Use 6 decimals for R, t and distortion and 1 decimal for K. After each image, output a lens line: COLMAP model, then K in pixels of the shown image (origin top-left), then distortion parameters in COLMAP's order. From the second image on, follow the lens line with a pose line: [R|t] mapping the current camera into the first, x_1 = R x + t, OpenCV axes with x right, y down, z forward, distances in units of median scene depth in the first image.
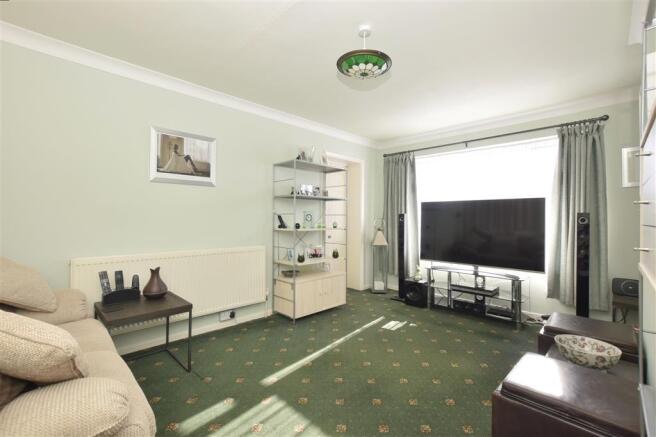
lens RADIAL K [[287.2, 0, 328.0], [0, 287.2, 218.5], [0, 0, 1]] dist [-0.003106, -0.000601]
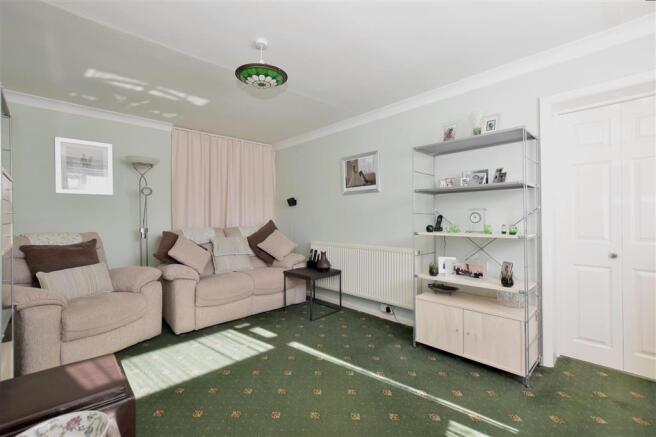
lens RADIAL K [[287.2, 0, 328.0], [0, 287.2, 218.5], [0, 0, 1]] dist [-0.003106, -0.000601]
pose [[-0.009864, -0.005915, -0.999934, 0.830501], [0.003227, 0.999977, -0.005947, 0.001998], [0.999946, -0.003286, -0.009845, 0.881963]]
